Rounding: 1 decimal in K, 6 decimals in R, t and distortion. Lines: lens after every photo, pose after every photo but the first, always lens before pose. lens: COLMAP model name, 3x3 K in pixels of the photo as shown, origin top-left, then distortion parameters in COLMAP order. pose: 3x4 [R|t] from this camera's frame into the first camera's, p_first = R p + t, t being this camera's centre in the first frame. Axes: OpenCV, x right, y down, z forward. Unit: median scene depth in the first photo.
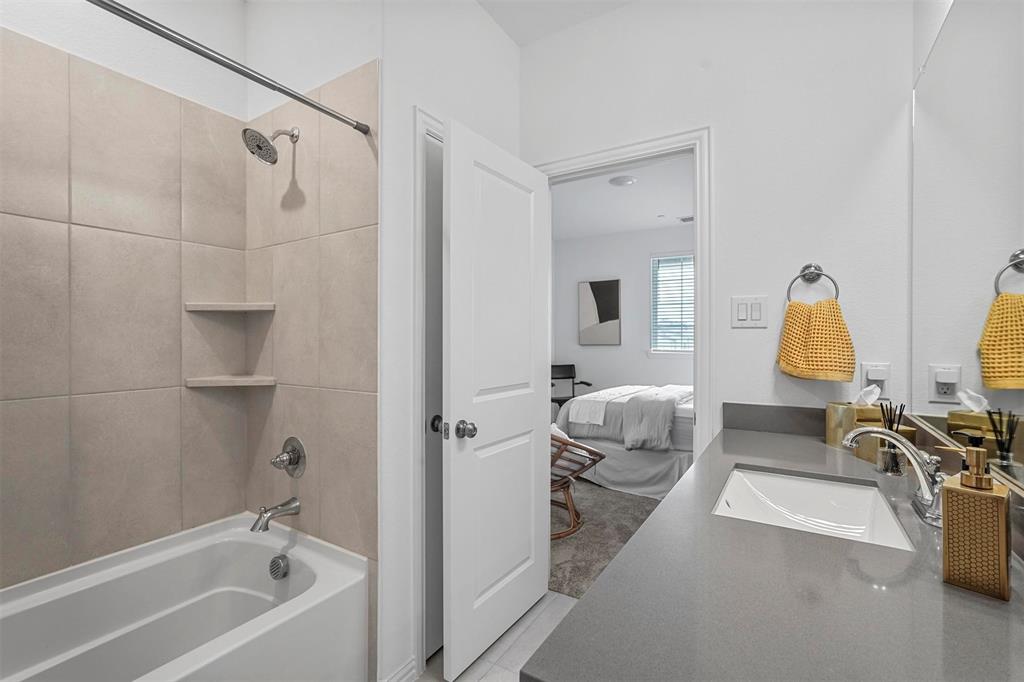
lens RADIAL K [[453.5, 0, 510.2], [0, 453.5, 339.5], [0, 0, 1]] dist [-0.012274, 0.006411]
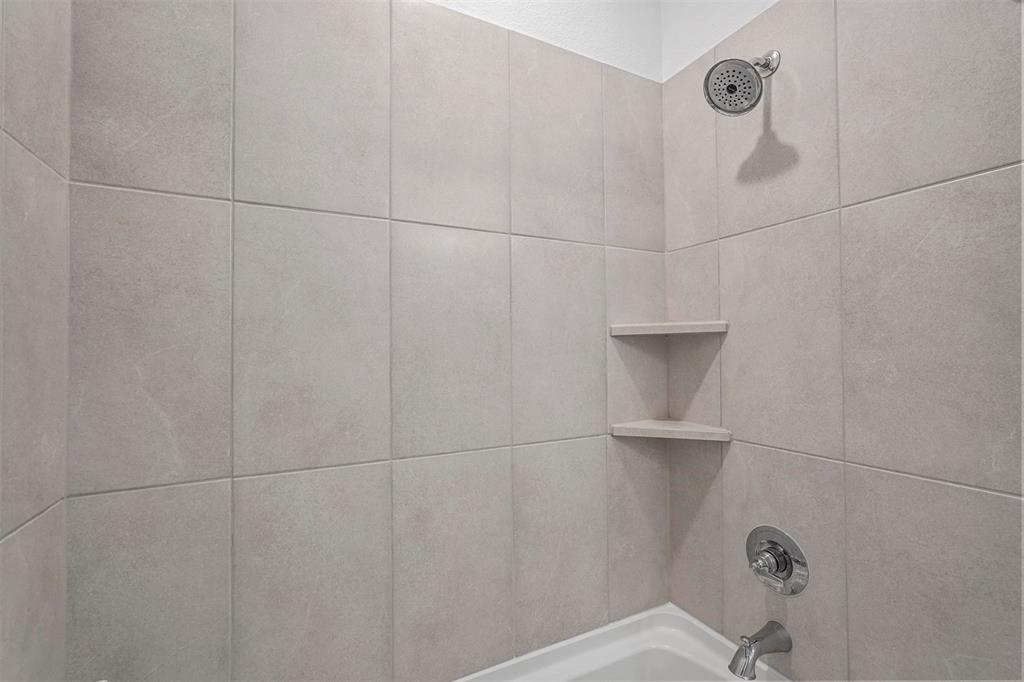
lens RADIAL K [[453.5, 0, 508.3], [0, 453.5, 344.0], [0, 0, 1]] dist [-0.012274, 0.006411]
pose [[0.861013, -0.008390, -0.508513, -0.468964], [0.003784, 0.999942, -0.010090, -0.041800], [0.508568, 0.006764, 0.860995, 0.243535]]
